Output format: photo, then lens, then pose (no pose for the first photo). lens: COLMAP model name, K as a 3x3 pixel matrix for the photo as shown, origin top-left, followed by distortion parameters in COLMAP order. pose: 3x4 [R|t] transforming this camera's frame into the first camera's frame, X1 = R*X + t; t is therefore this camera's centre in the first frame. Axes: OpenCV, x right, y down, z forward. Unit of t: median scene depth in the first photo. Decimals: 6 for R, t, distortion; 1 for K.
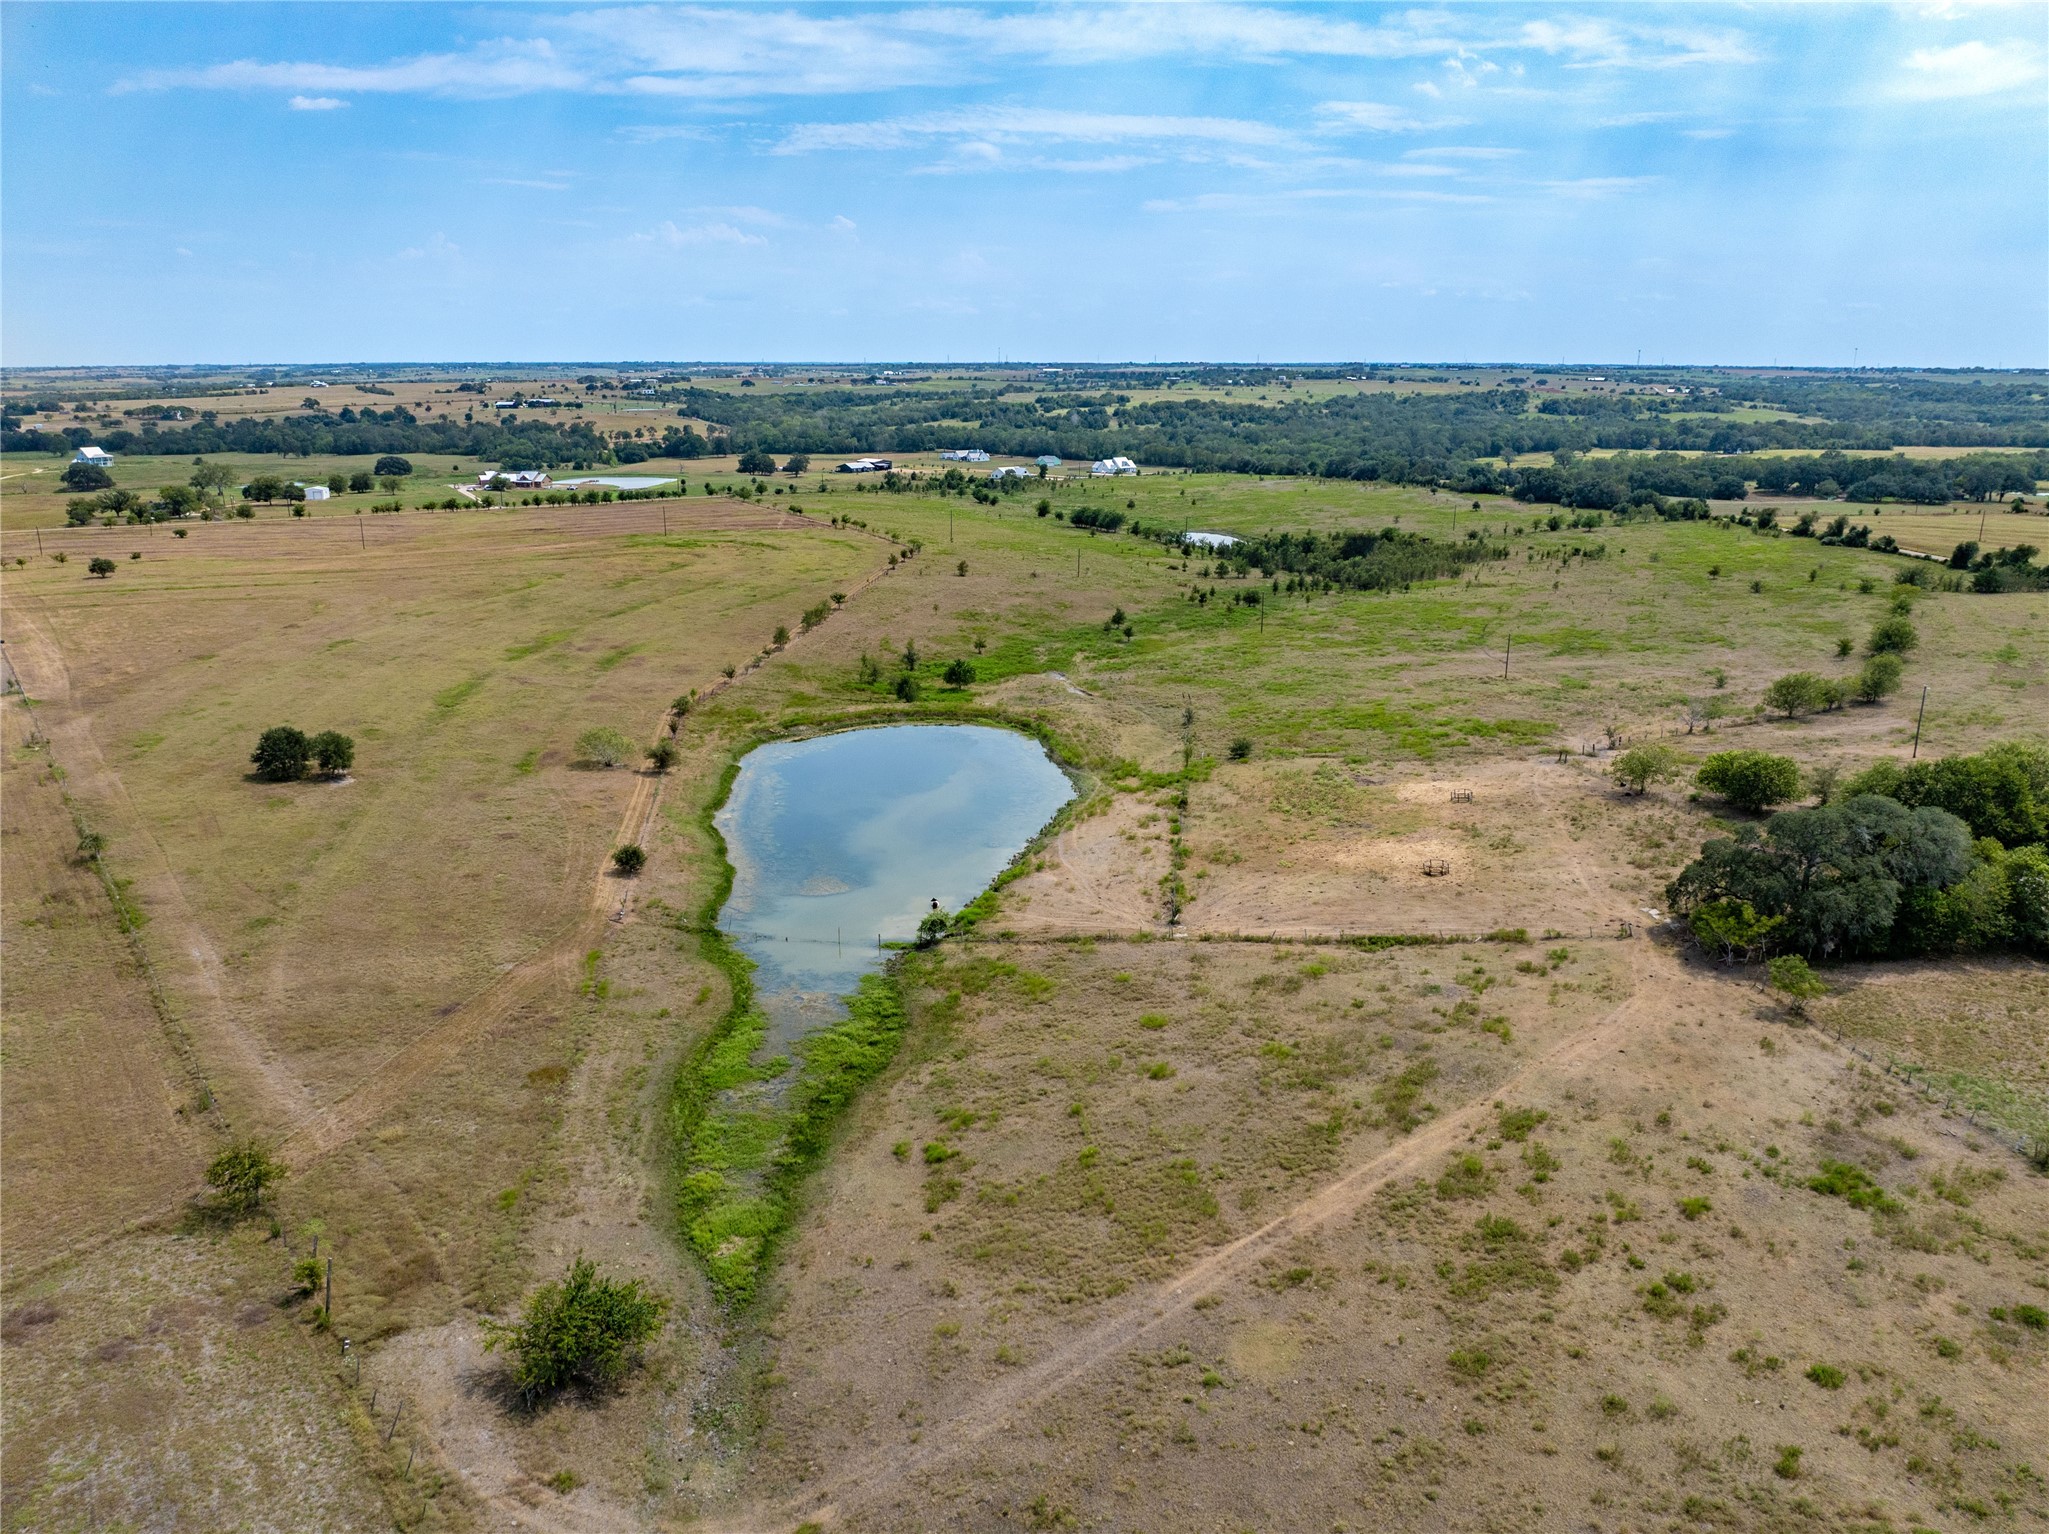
lens RADIAL K [[1424.5, 0, 1024.5], [0, 1424.5, 767.0], [0, 0, 1]] dist [-0.023224, -0.030378]
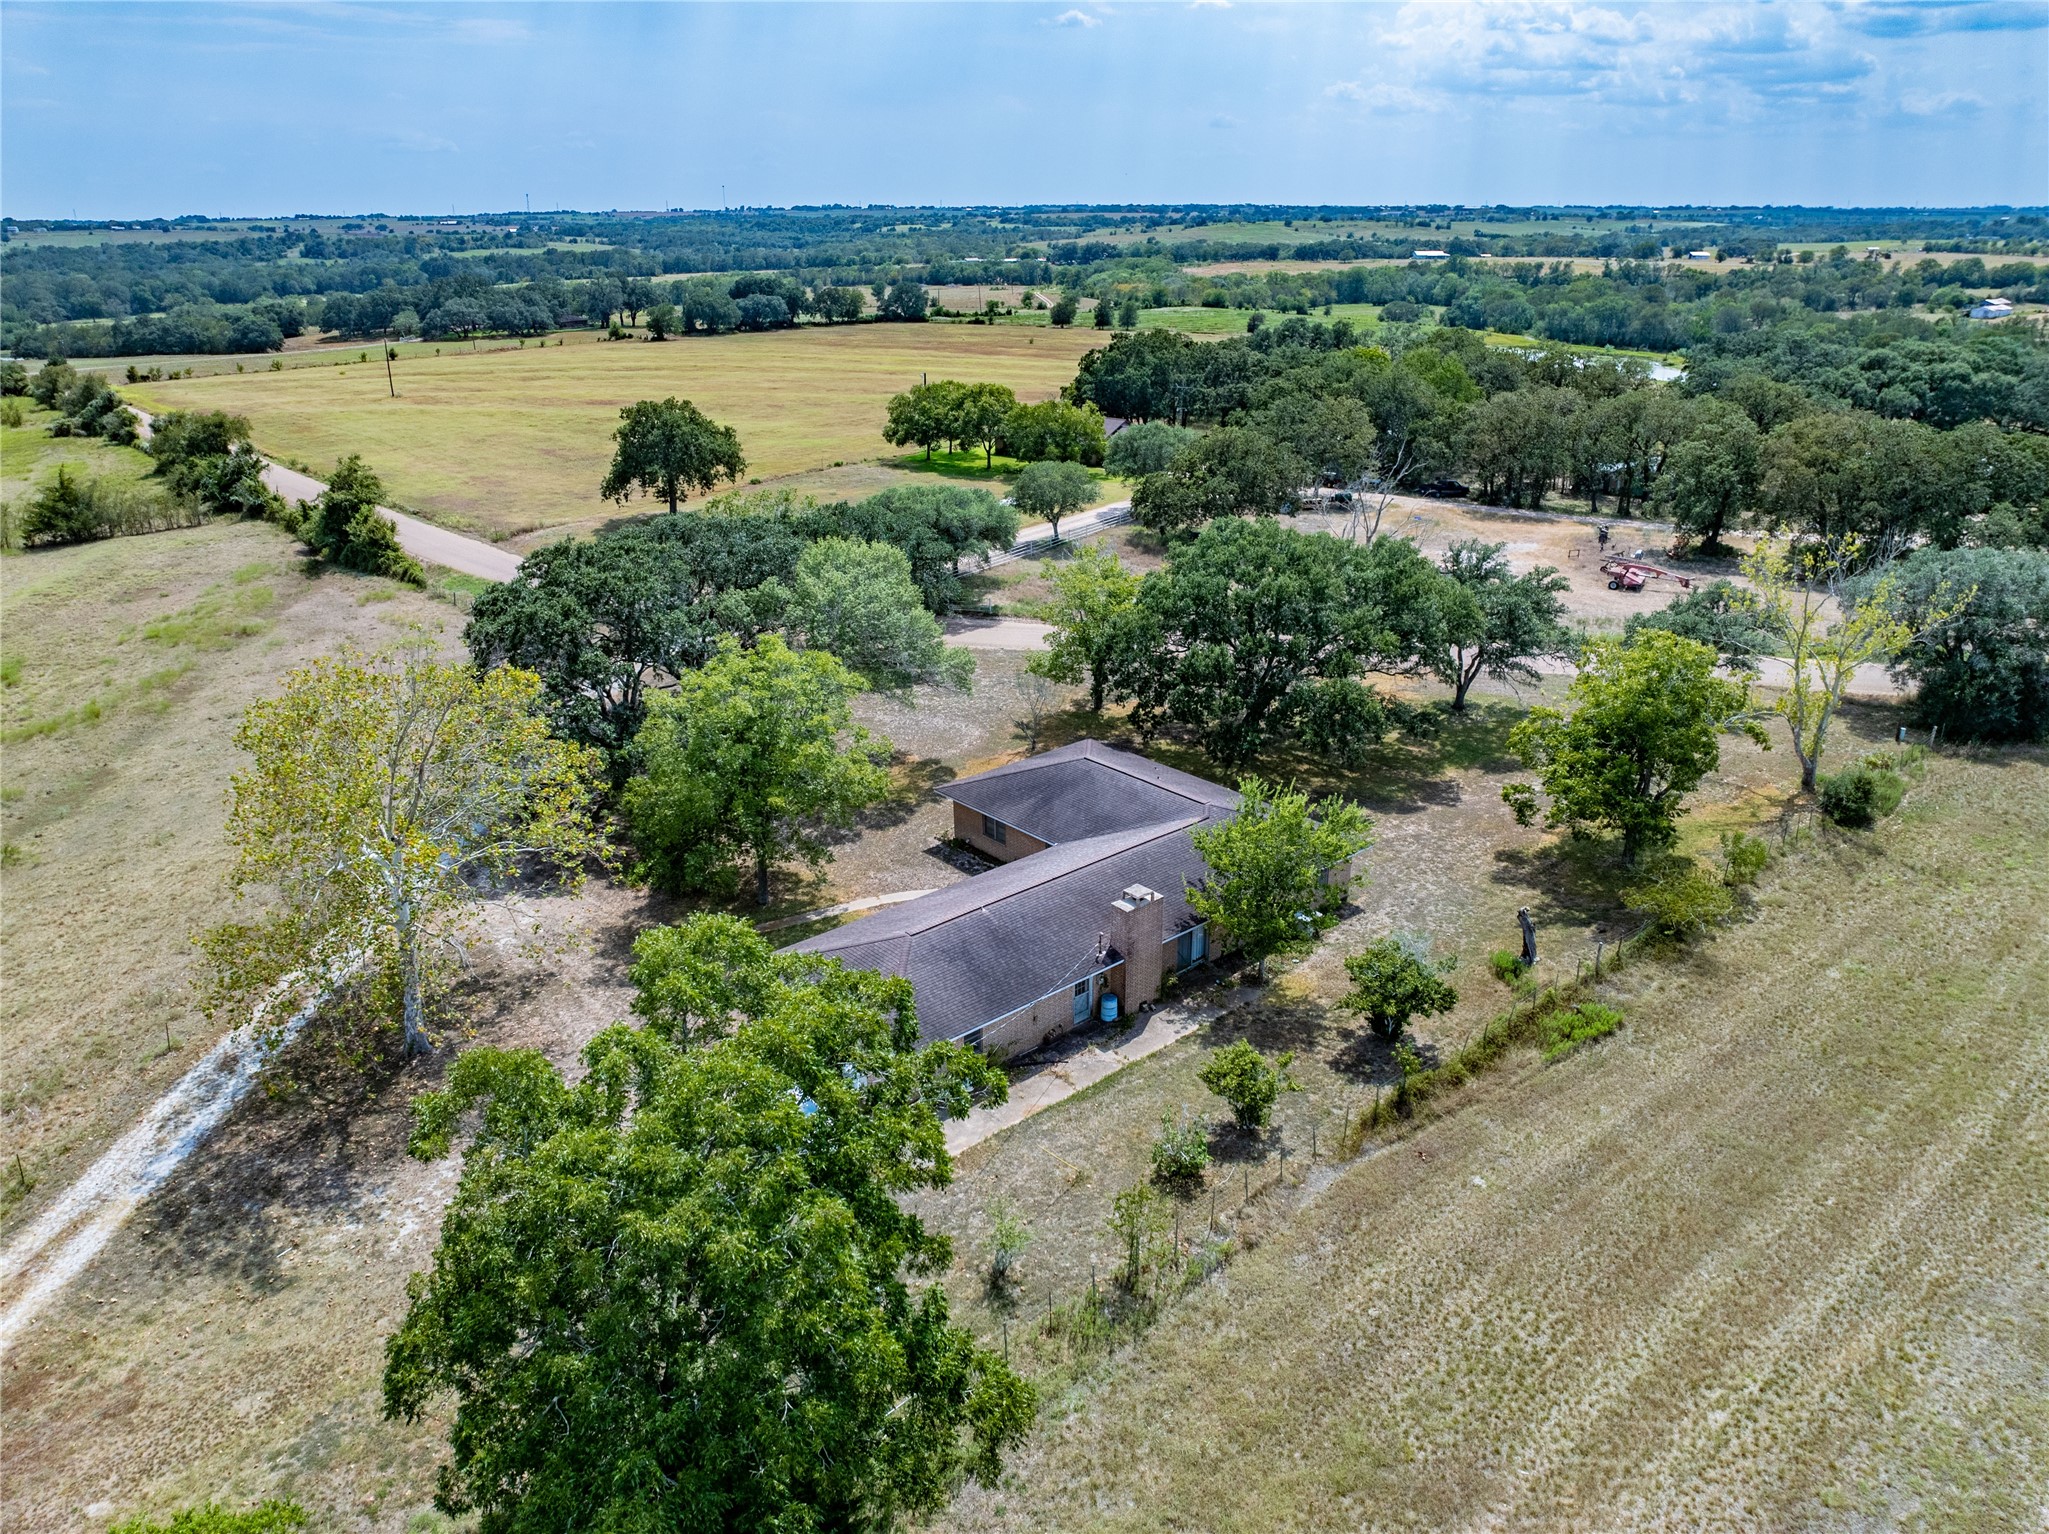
lens RADIAL K [[1424.5, 0, 1024.5], [0, 1424.5, 767.0], [0, 0, 1]] dist [-0.023224, -0.030378]
pose [[0.769705, -0.231048, 0.595123, 1.122557], [0.177042, 0.972900, 0.148737, -0.123259], [-0.613361, -0.009122, 0.789750, 0.885479]]
